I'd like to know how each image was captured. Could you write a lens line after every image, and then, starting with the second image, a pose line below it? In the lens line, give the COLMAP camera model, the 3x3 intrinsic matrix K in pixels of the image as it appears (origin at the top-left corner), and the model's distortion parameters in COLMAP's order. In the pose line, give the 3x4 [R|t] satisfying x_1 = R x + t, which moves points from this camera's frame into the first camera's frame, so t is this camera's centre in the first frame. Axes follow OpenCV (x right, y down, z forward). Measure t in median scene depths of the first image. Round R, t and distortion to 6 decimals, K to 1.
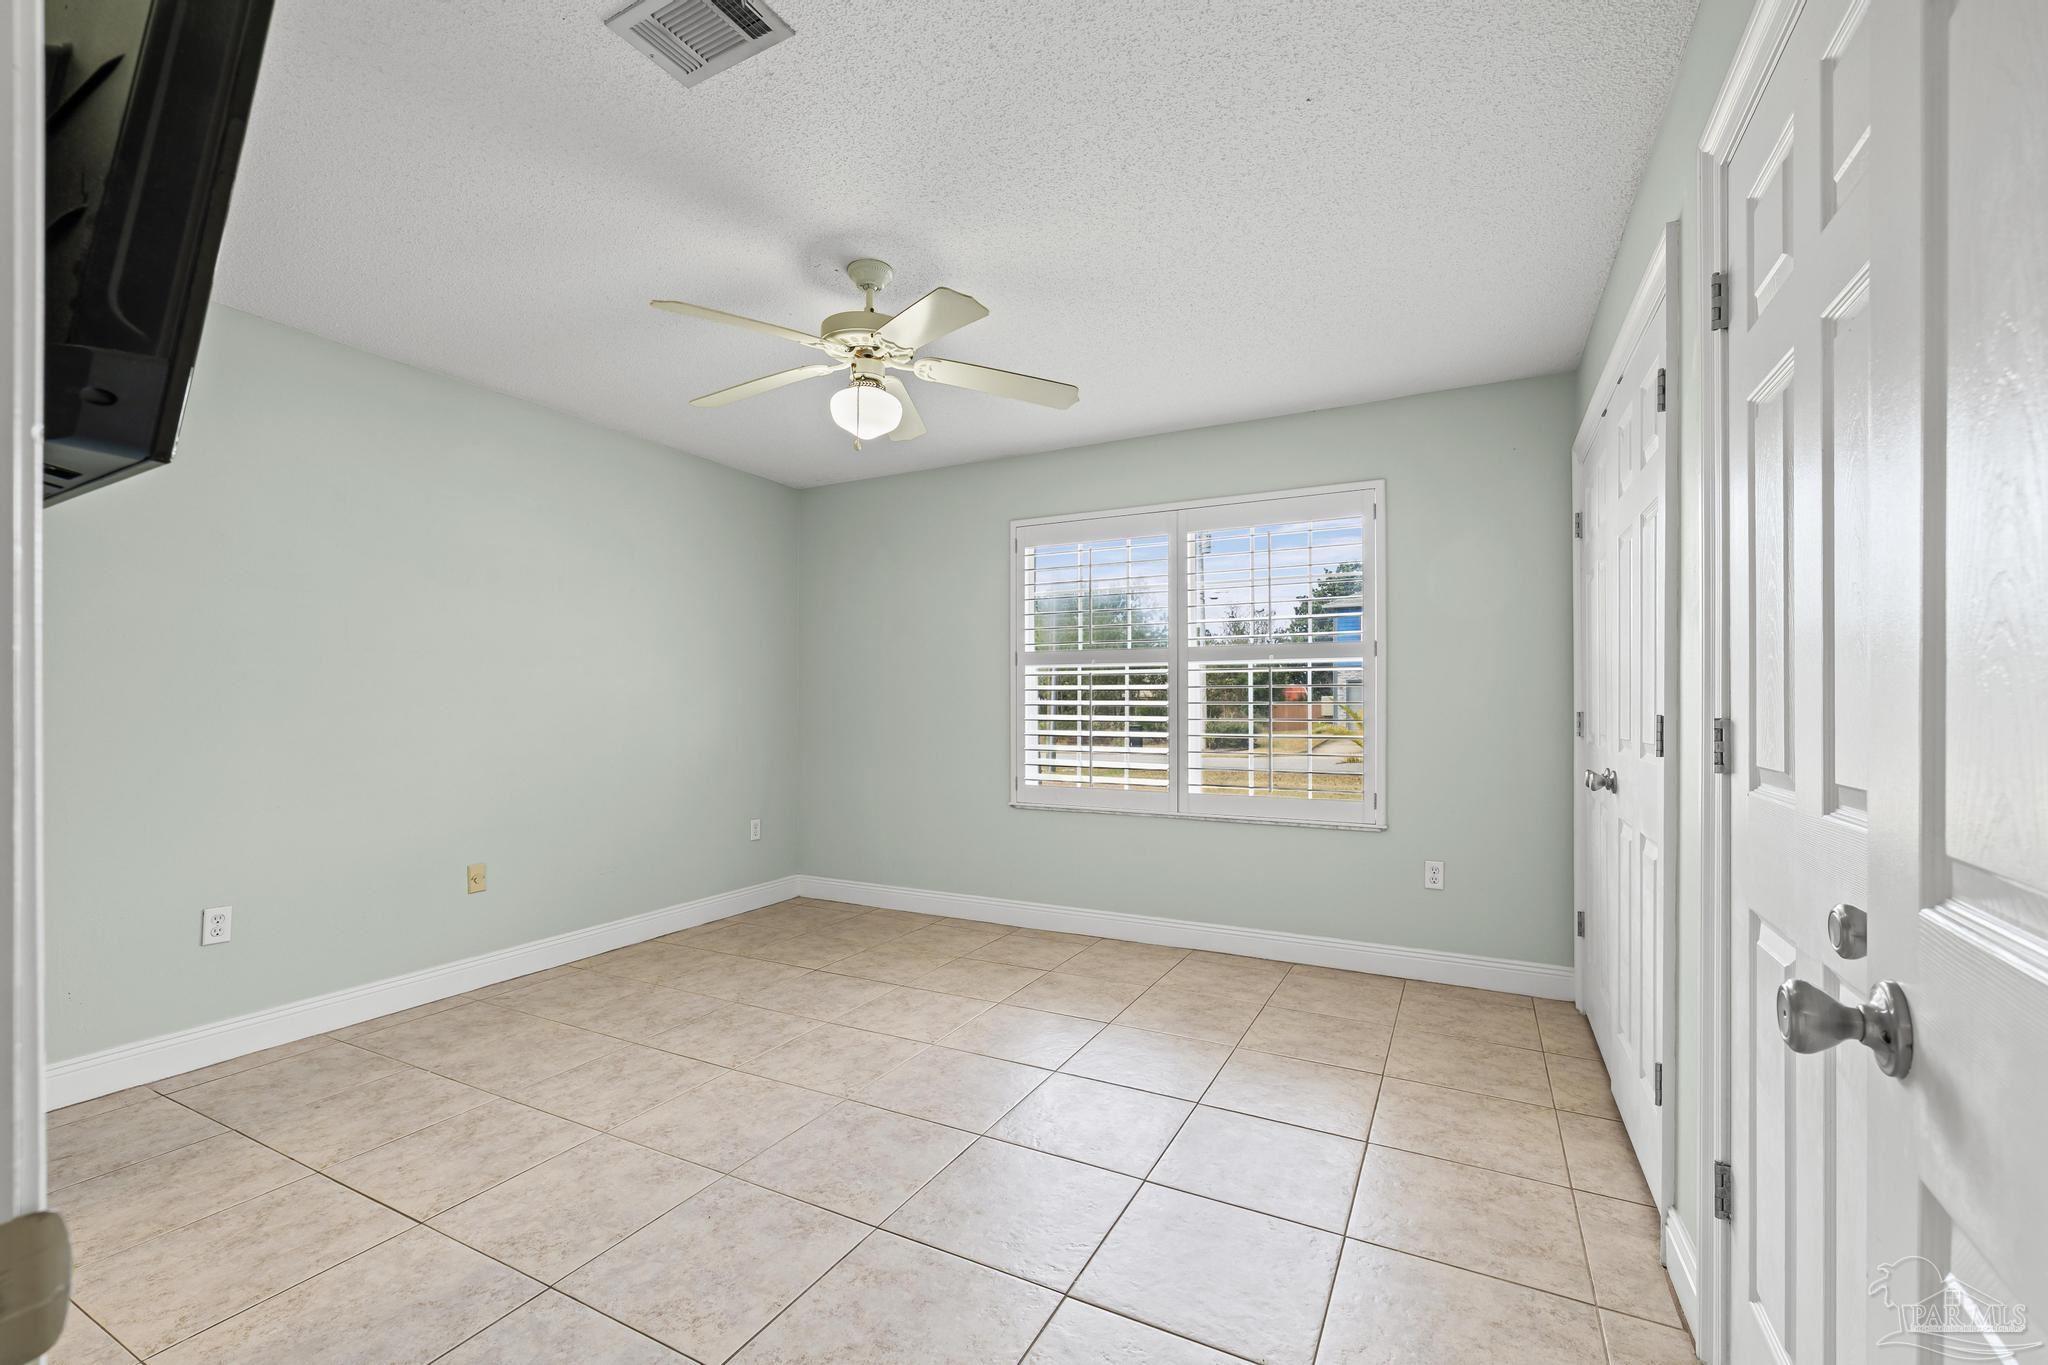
lens RADIAL K [[871.4, 0, 1020.7], [0, 871.4, 710.5], [0, 0, 1]] dist [0.001146, -0.000277]
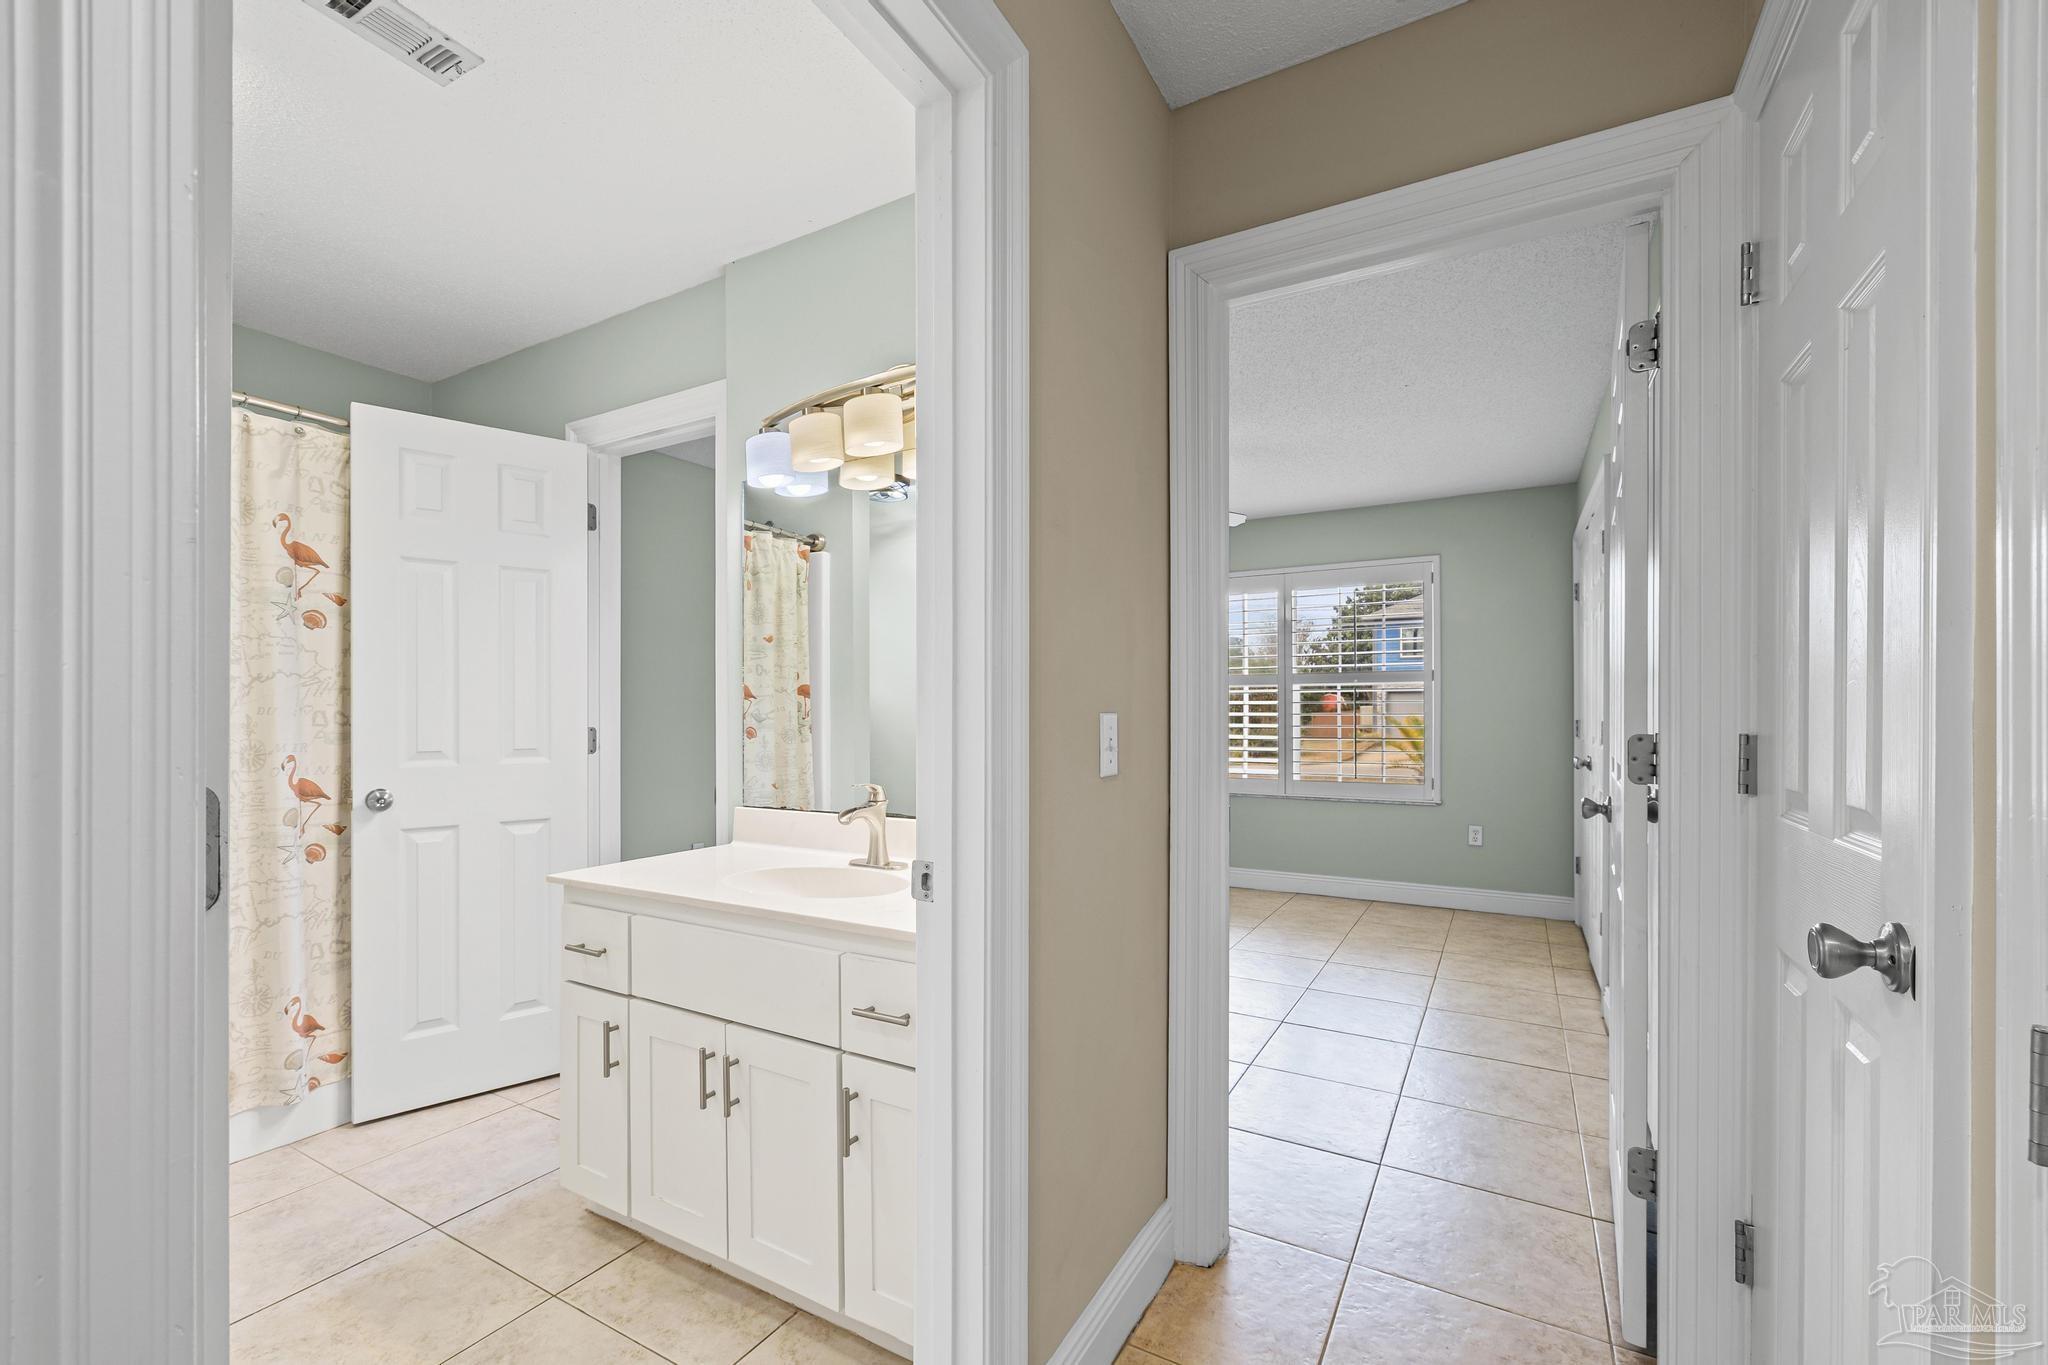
lens RADIAL K [[871.9, 0, 1015.7], [0, 871.9, 718.3], [0, 0, 1]] dist [0.004613, 0.000312]
pose [[0.999141, -0.000639, -0.041431, -0.258944], [0.000544, 0.999997, -0.002290, 0.000971], [0.041432, 0.002265, 0.999139, -0.544059]]
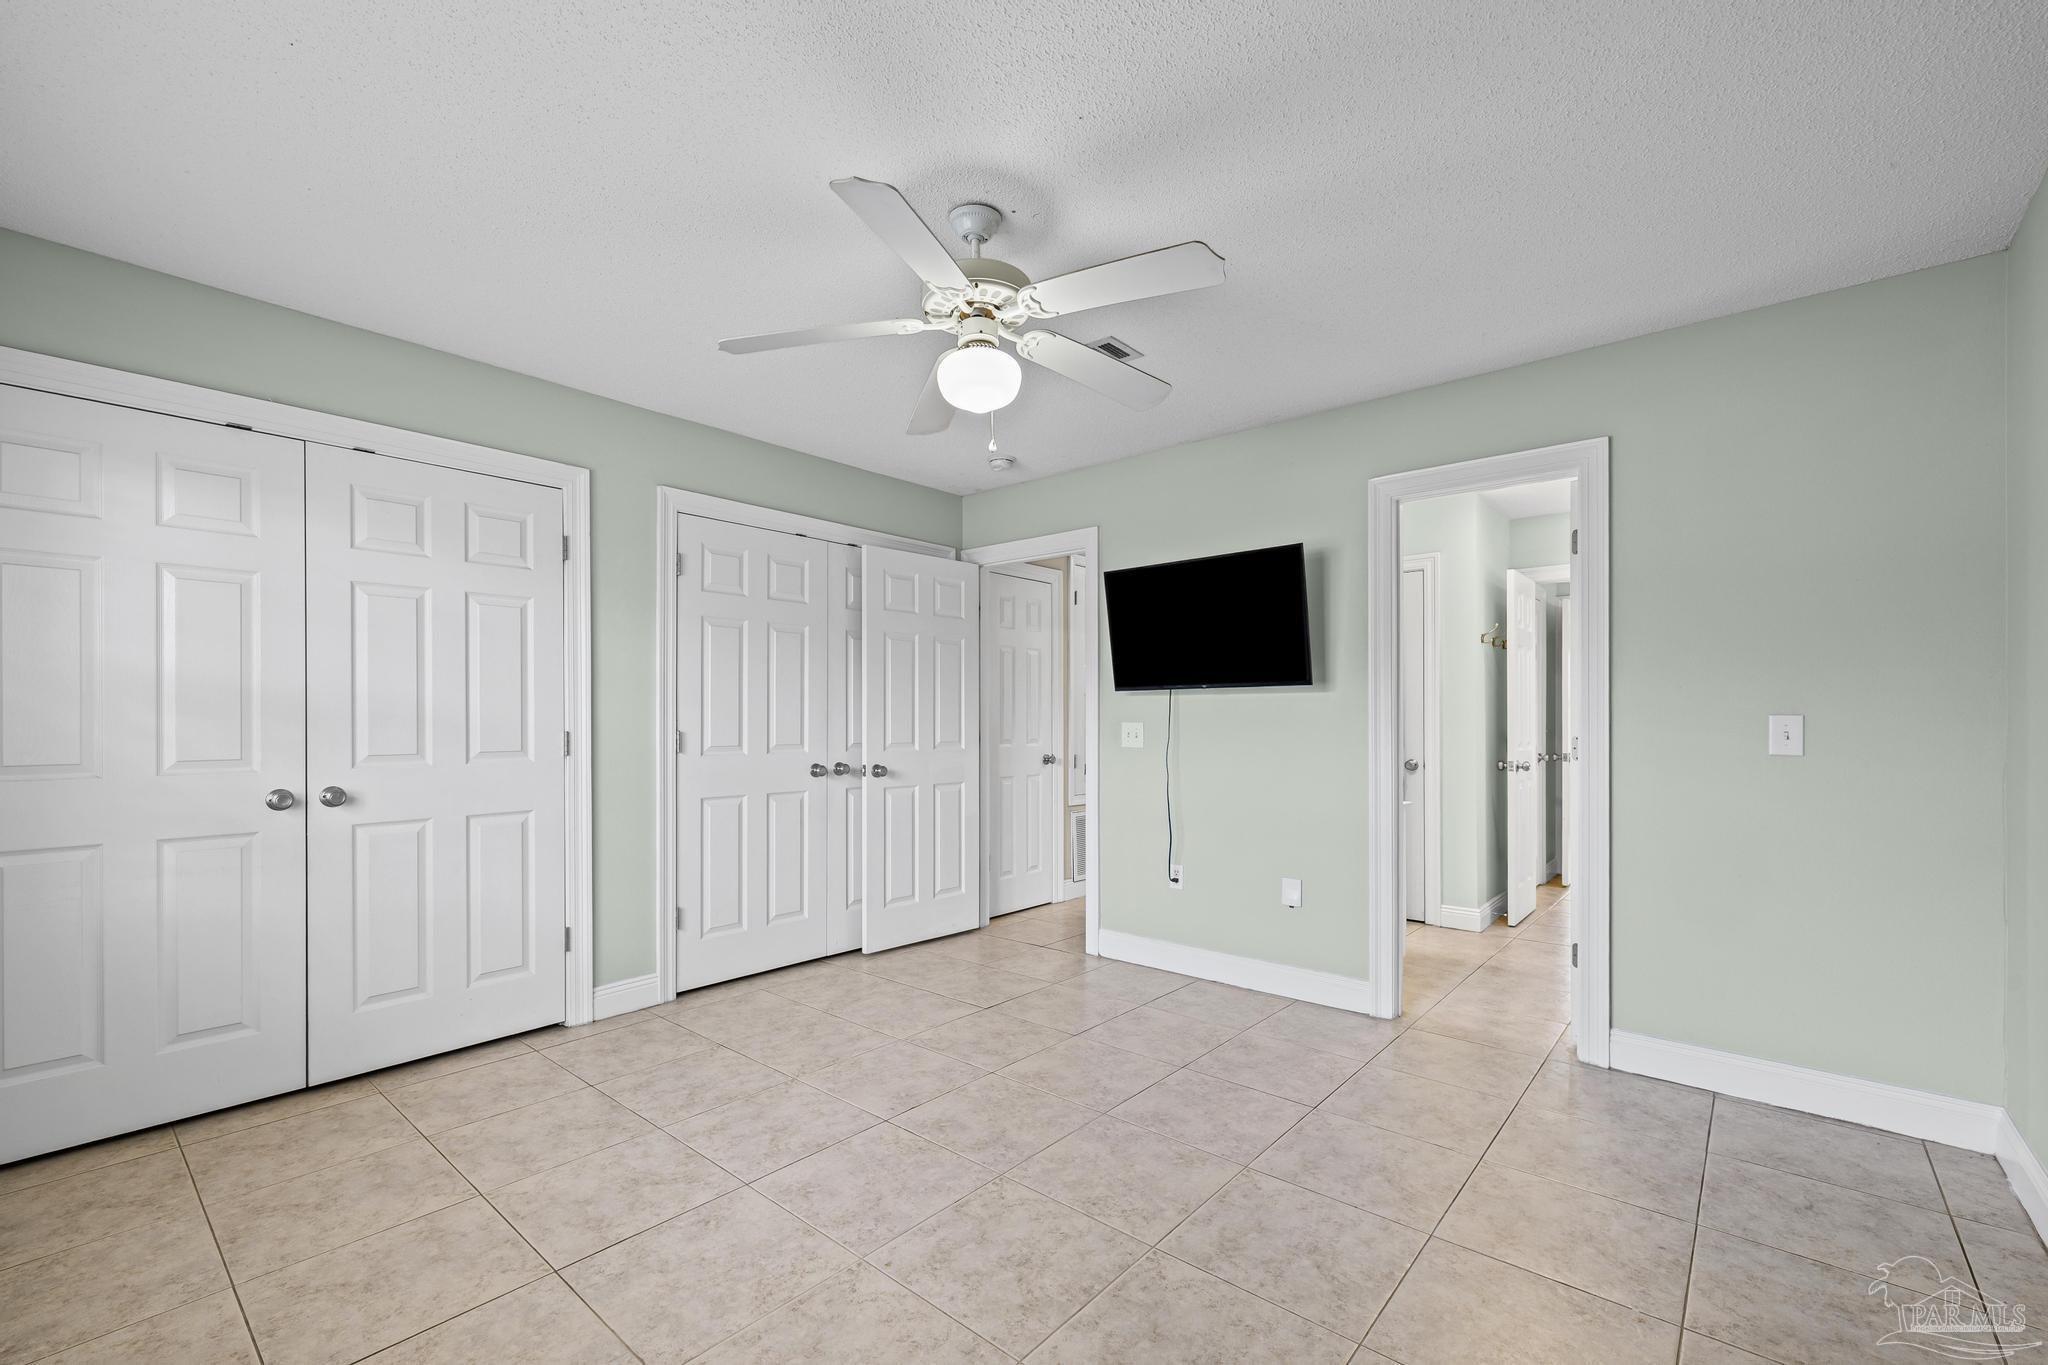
lens RADIAL K [[871.4, 0, 1020.7], [0, 871.4, 710.5], [0, 0, 1]] dist [0.001146, -0.000277]
pose [[-0.974514, 0.002226, 0.224317, -0.353052], [0.001214, 0.999988, -0.004648, -0.017811], [-0.224325, -0.004257, -0.974505, 1.570525]]
